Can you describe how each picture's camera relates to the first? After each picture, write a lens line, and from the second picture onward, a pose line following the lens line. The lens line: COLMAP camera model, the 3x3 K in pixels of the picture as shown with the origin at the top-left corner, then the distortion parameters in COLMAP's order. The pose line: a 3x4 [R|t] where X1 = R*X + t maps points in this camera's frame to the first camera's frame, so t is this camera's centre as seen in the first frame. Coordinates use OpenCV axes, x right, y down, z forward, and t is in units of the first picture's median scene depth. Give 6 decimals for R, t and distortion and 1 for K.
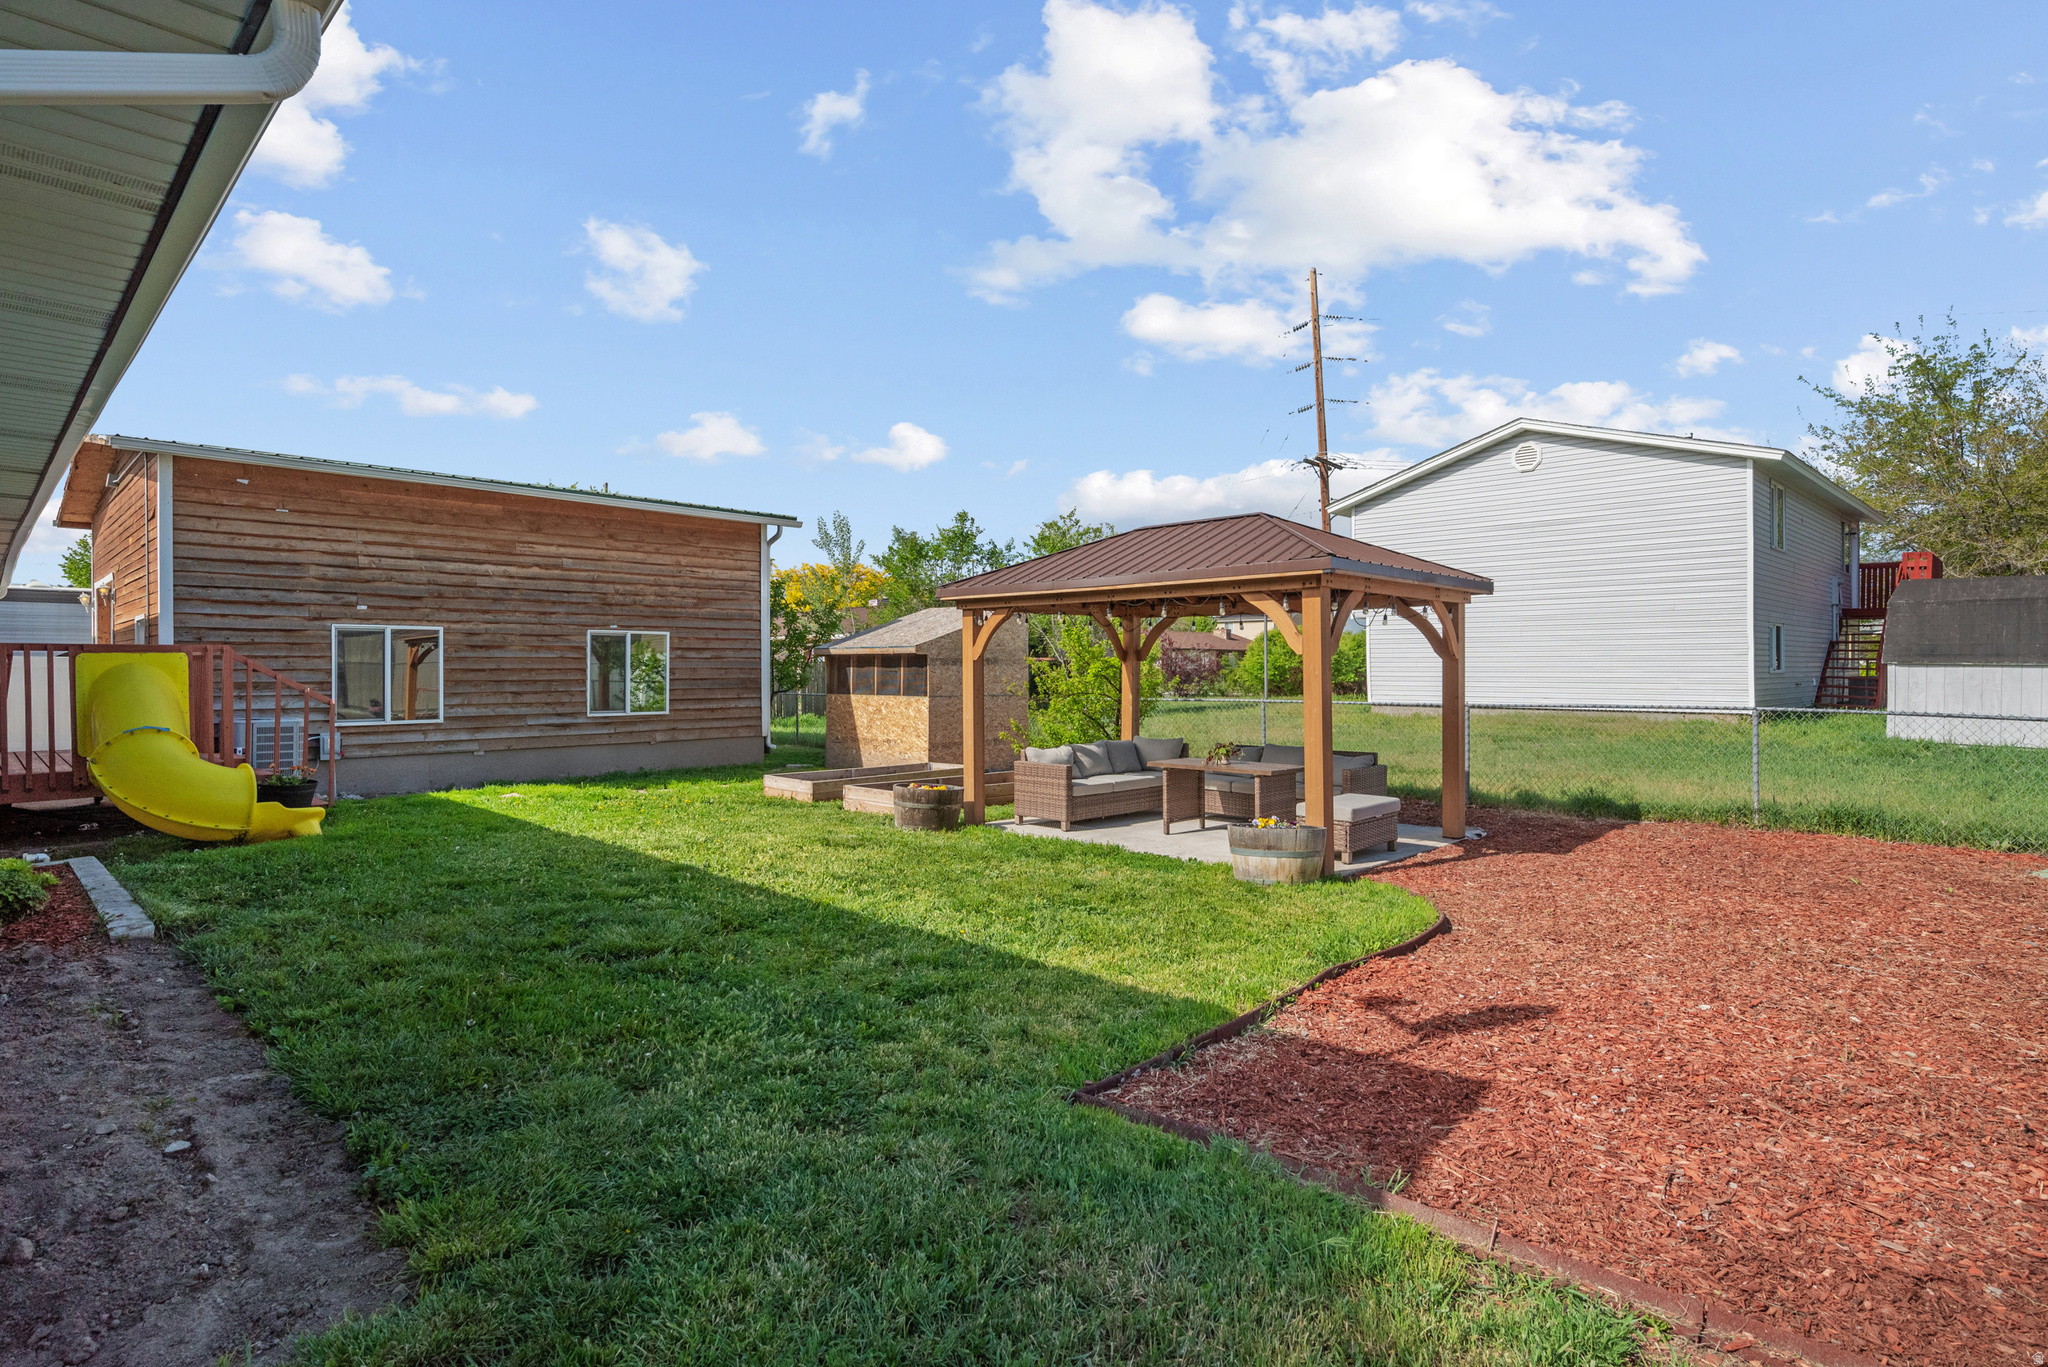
lens RADIAL K [[1041.3, 0, 1022.8], [0, 1041.3, 665.4], [0, 0, 1]] dist [-0.002655, 0.000300]
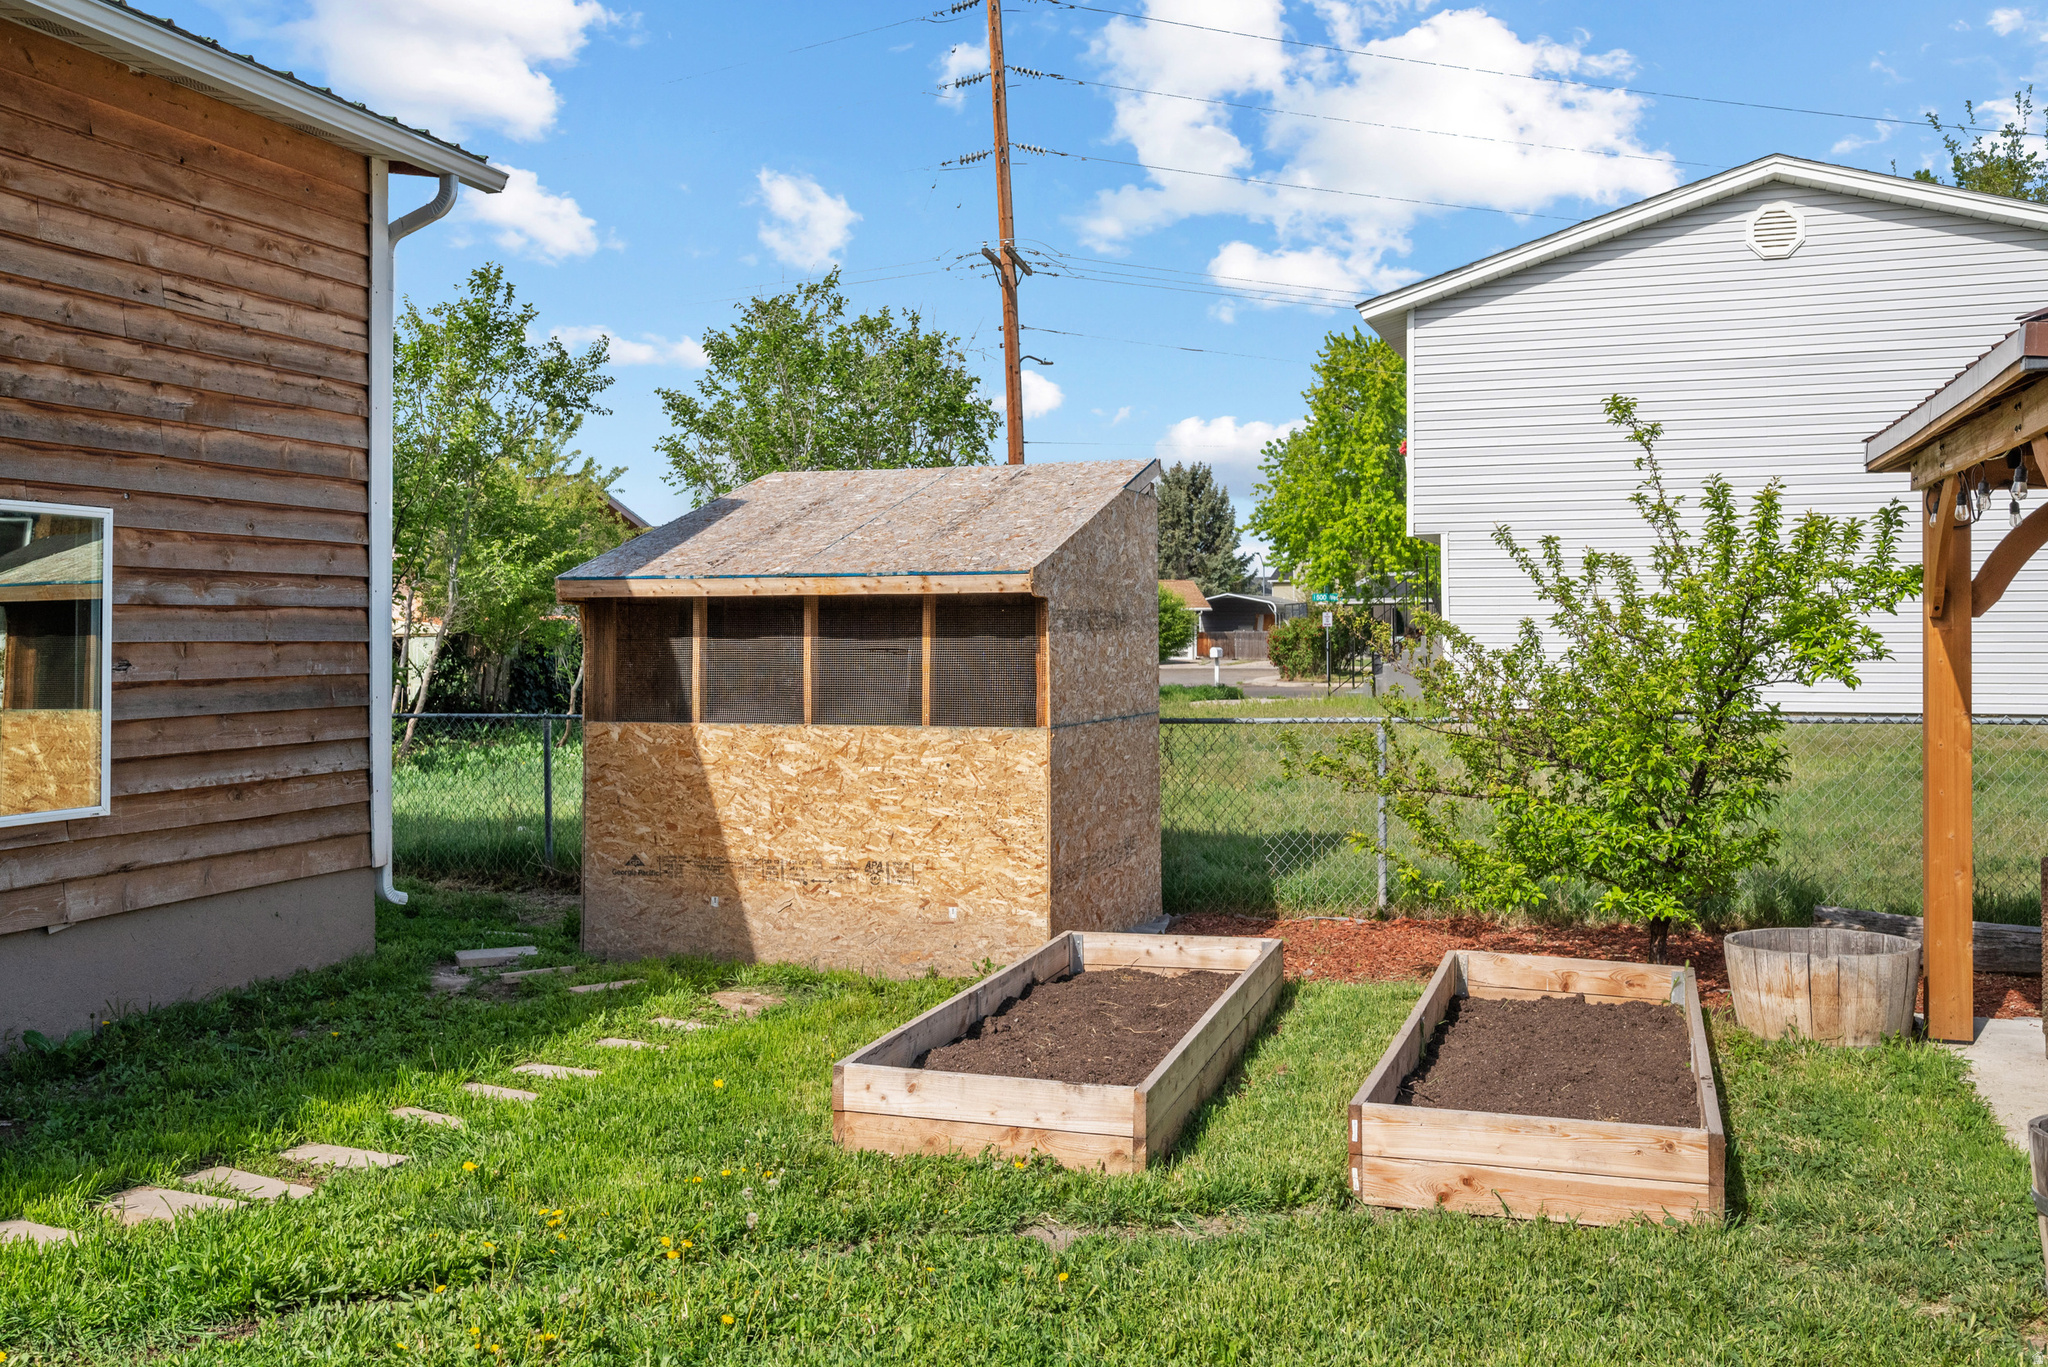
lens RADIAL K [[1787.3, 0, 1029.8], [0, 1787.3, 607.6], [0, 0, 1]] dist [-0.002762, 0.006546]
pose [[0.901086, 0.004361, 0.433619, -0.314091], [0.001548, 0.999911, -0.013273, -0.000090], [-0.433638, 0.012631, 0.900999, 0.465509]]
